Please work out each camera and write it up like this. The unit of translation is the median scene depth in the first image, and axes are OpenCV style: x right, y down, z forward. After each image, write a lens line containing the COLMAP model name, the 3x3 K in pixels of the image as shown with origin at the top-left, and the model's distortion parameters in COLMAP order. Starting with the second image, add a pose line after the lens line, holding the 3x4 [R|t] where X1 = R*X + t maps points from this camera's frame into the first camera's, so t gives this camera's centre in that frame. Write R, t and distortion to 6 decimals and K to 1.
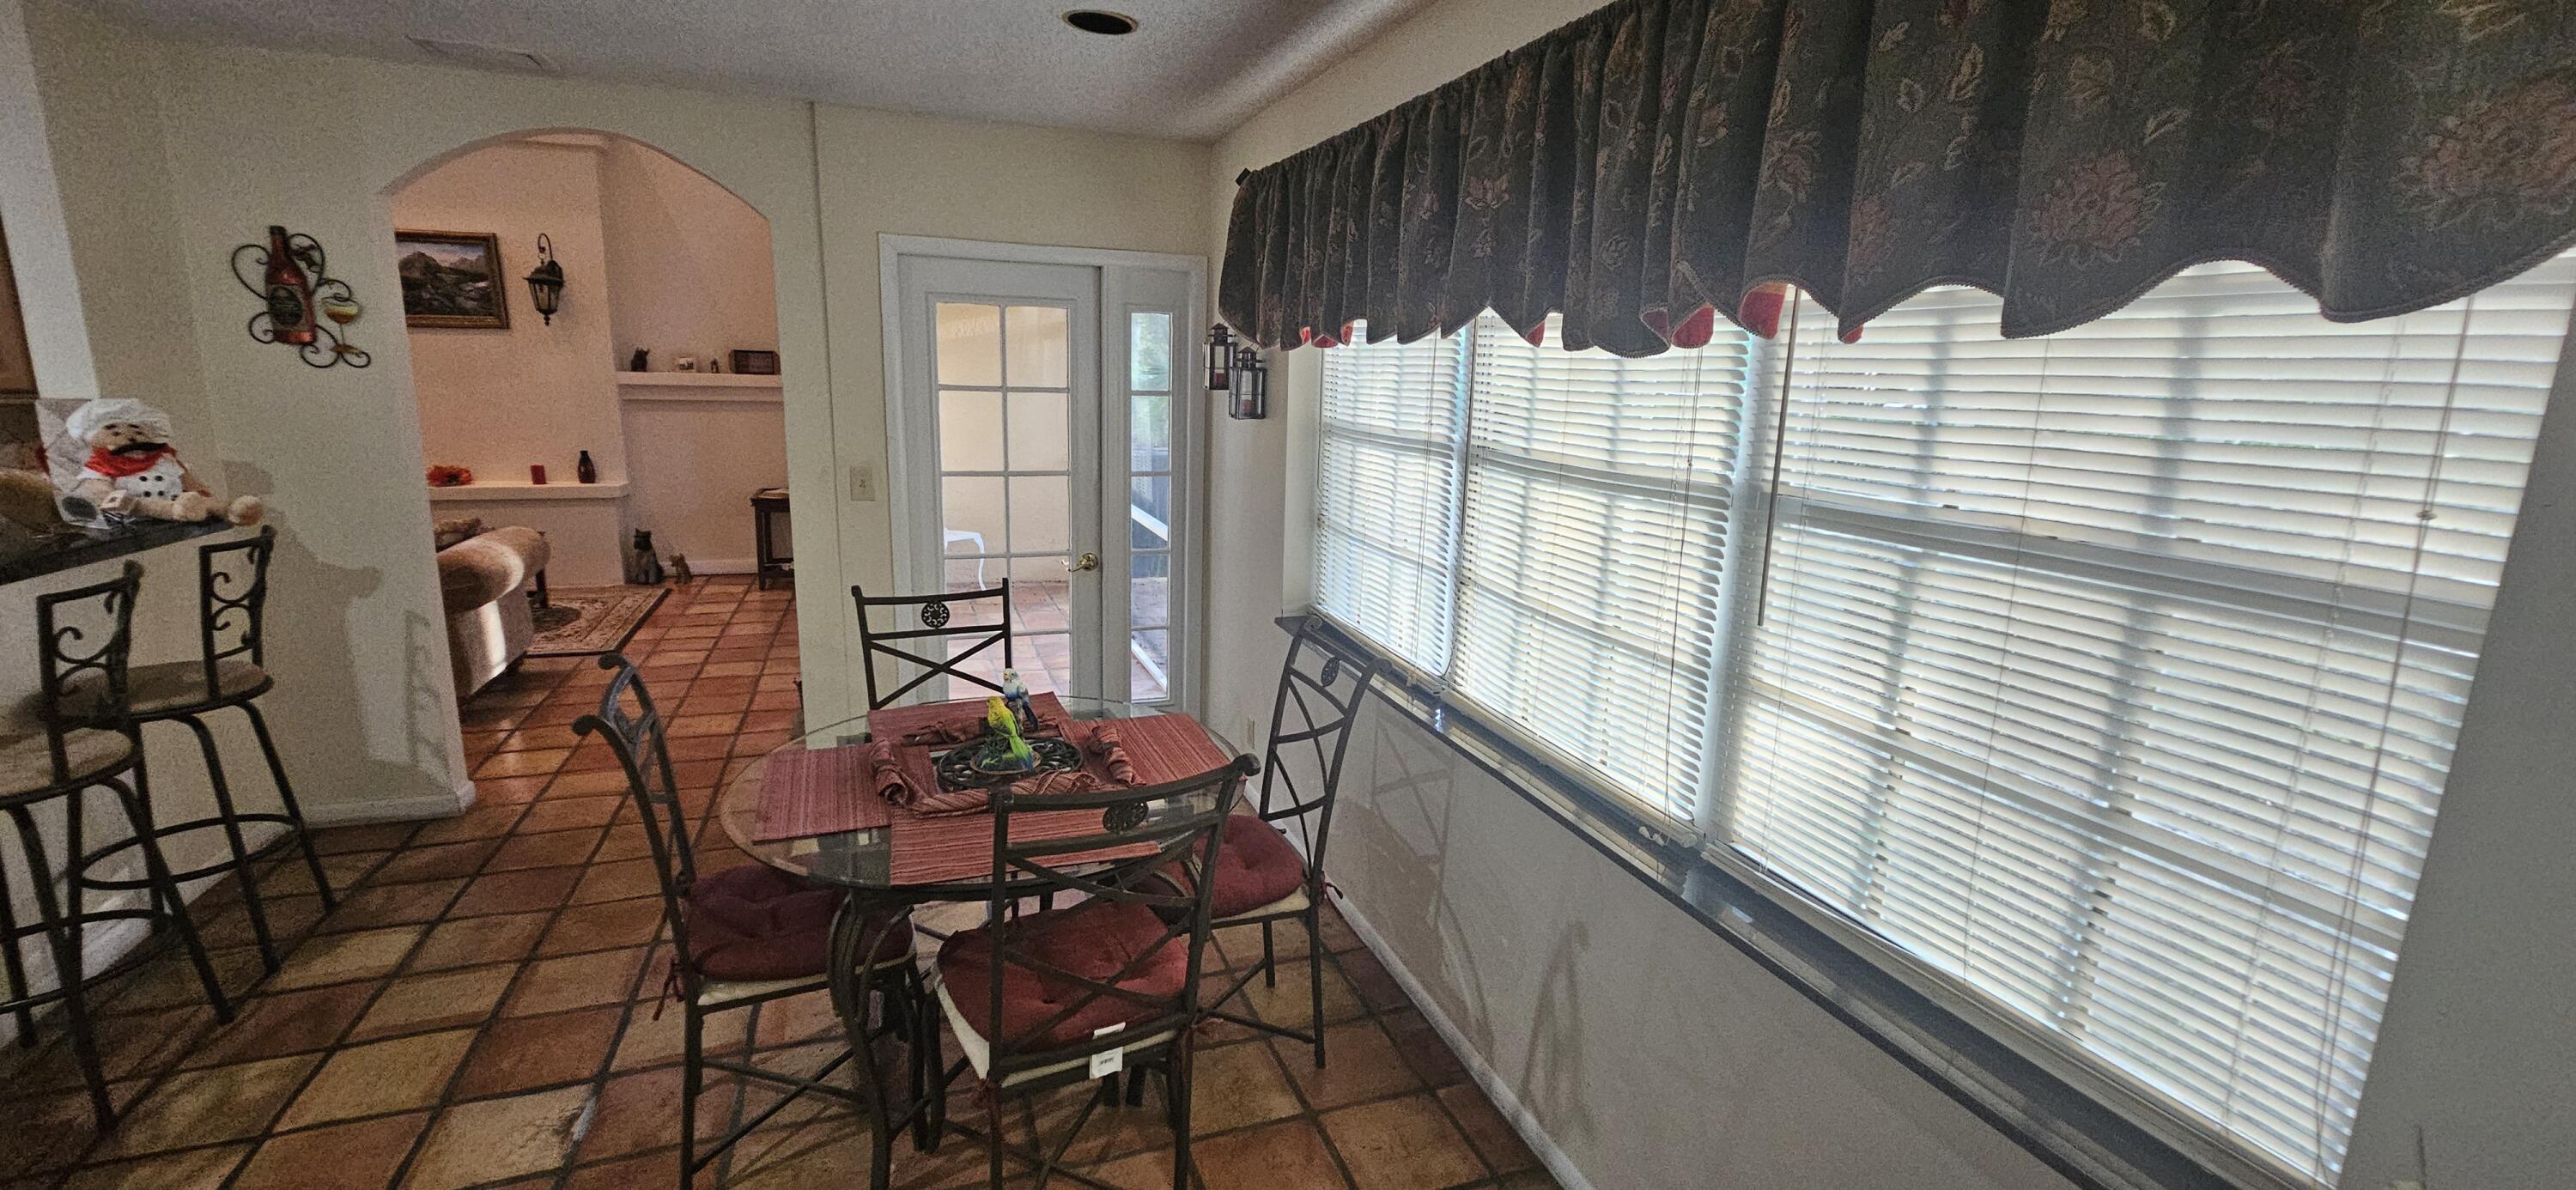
lens RADIAL K [[1057.3, 0, 1294.5], [0, 1057.3, 586.4], [0, 0, 1]] dist [-0.003518, 0.001984]
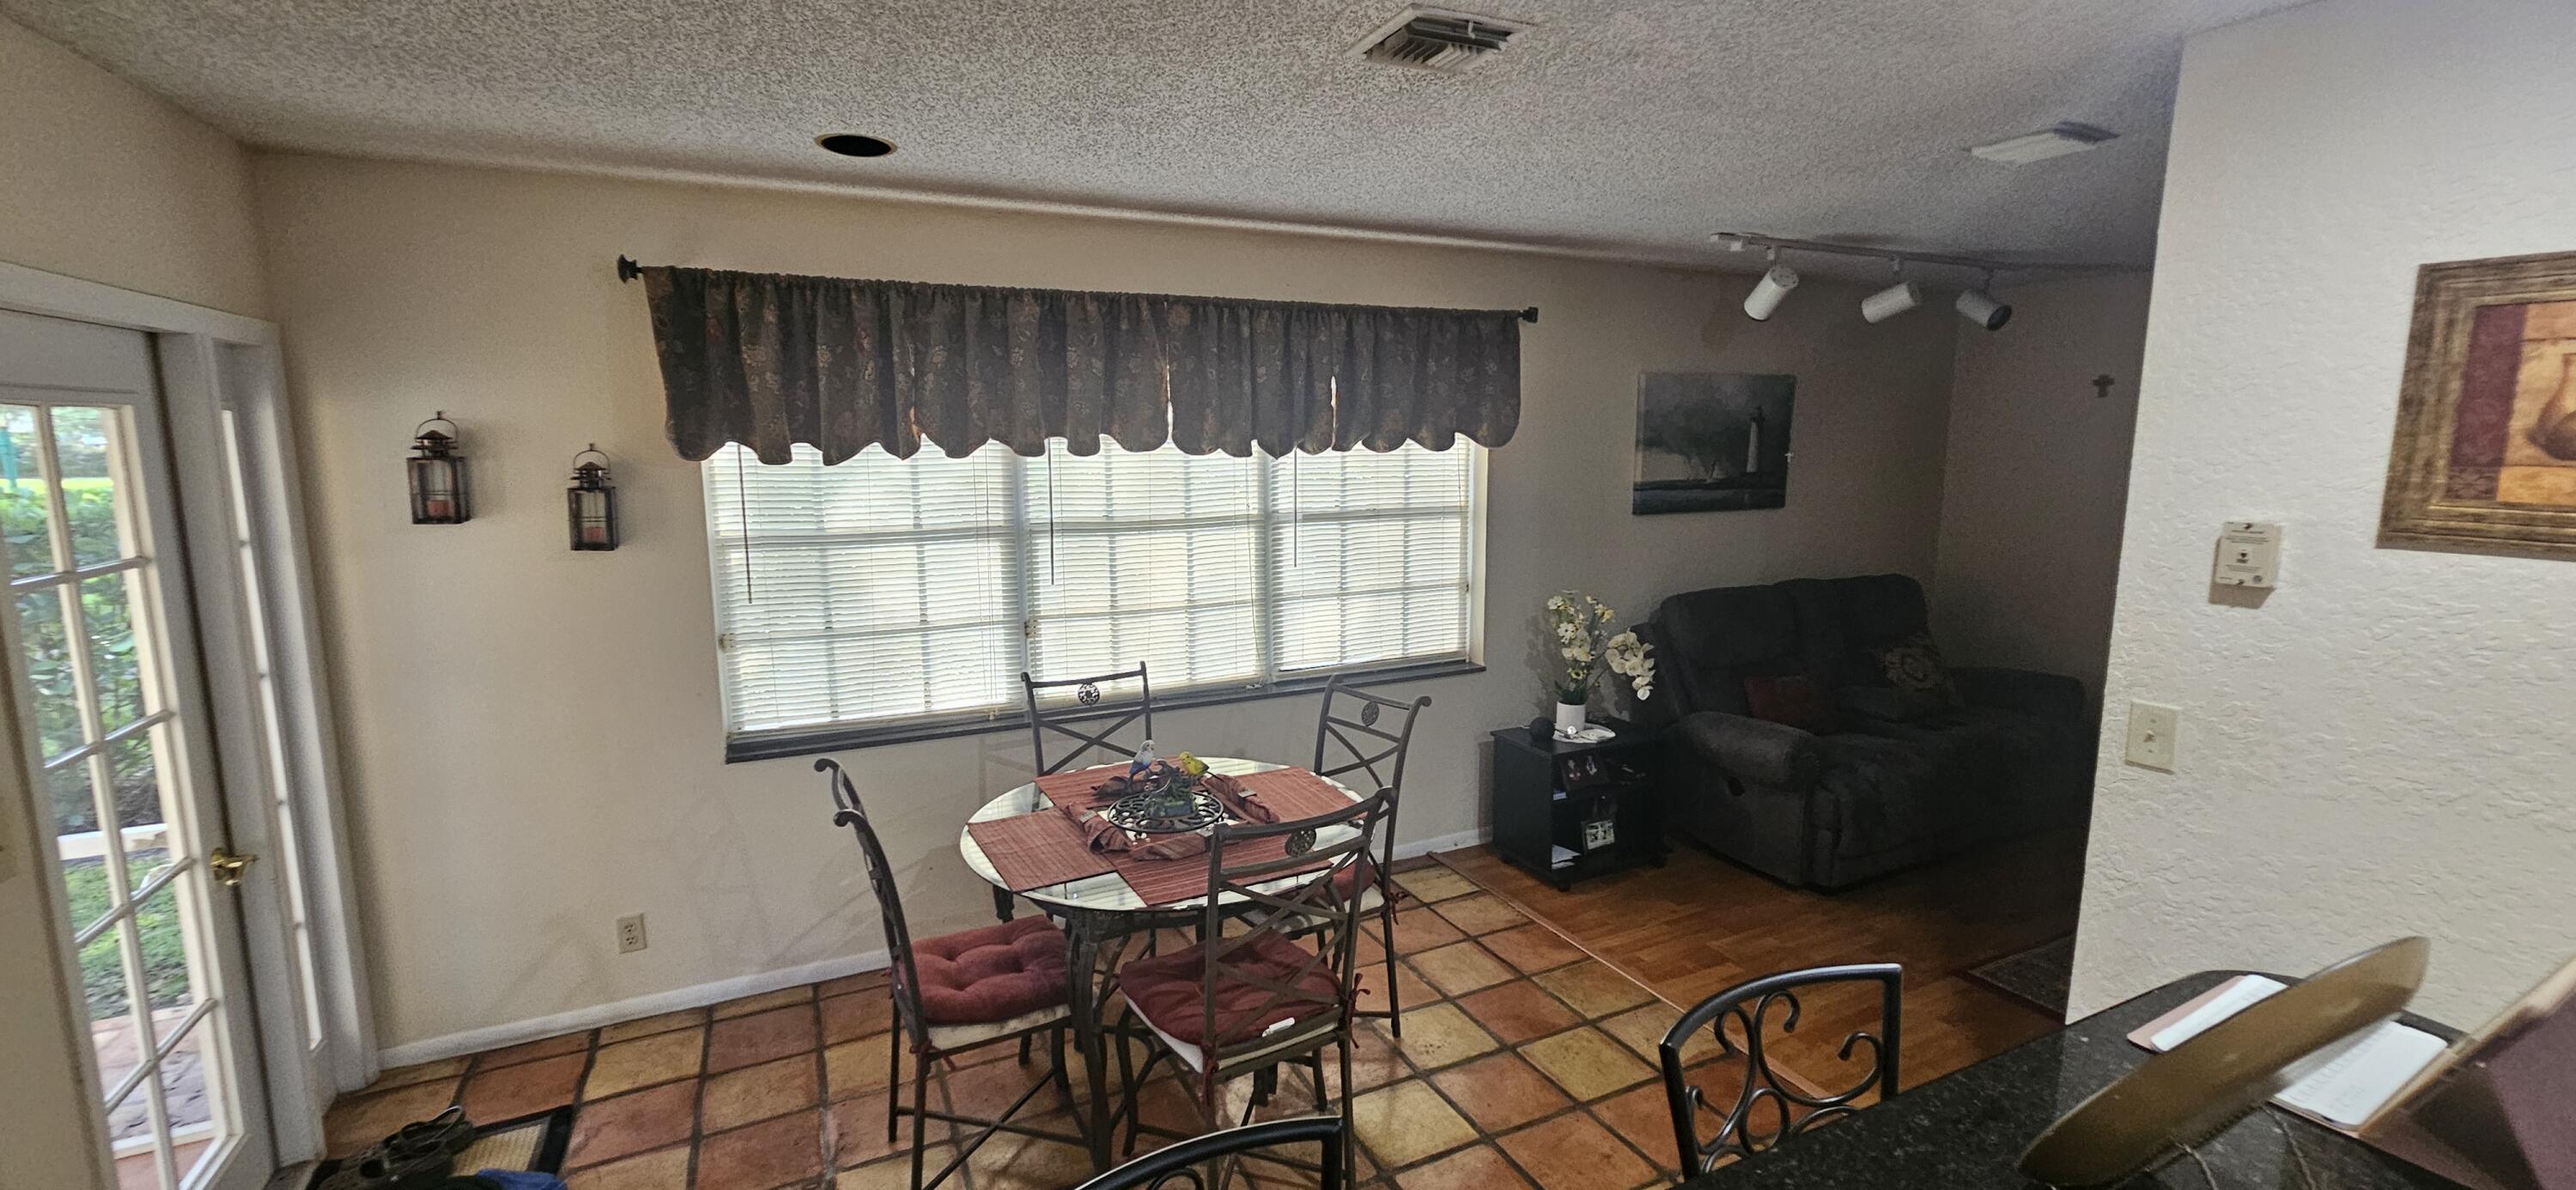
lens RADIAL K [[1057.3, 0, 1297.2], [0, 1057.3, 583.2], [0, 0, 1]] dist [-0.003518, 0.001984]
pose [[-0.091154, -0.167924, 0.981576, -1.008045], [0.208846, 0.960537, 0.183719, -0.193666], [-0.973691, 0.221745, -0.052487, 0.599409]]
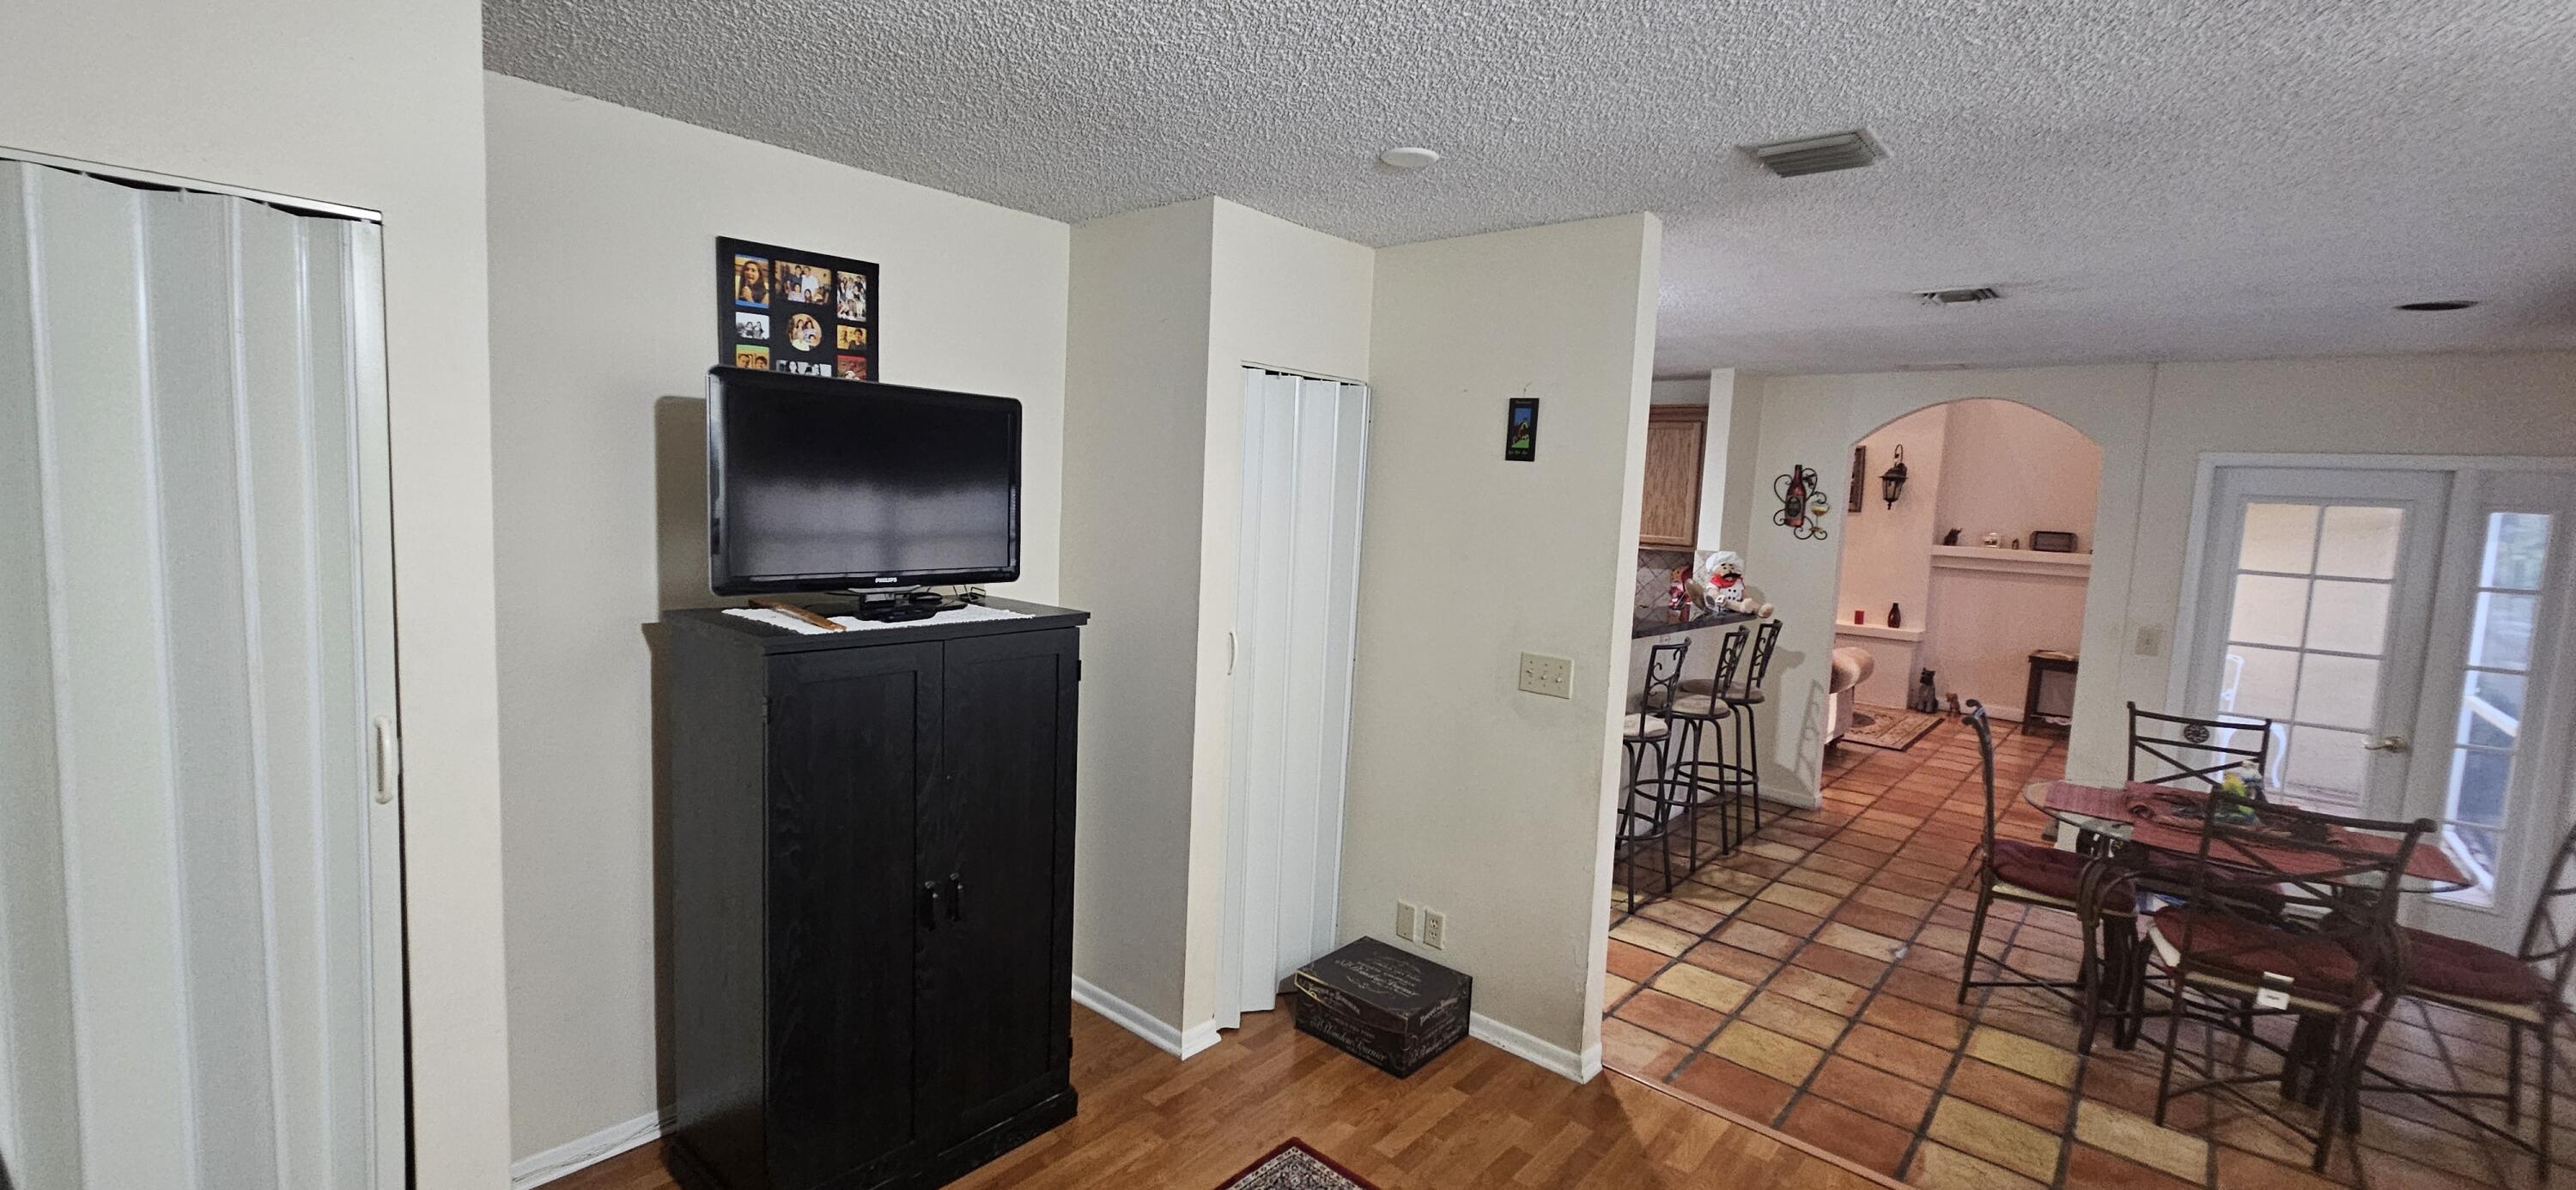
lens RADIAL K [[1057.3, 0, 1272.1], [0, 1057.3, 585.2], [0, 0, 1]] dist [-0.003518, 0.001984]
pose [[0.468851, 0.072938, -0.880261, 0.255263], [-0.211697, 0.976817, -0.031817, 0.120958], [0.857533, 0.201266, 0.473422, -0.629244]]
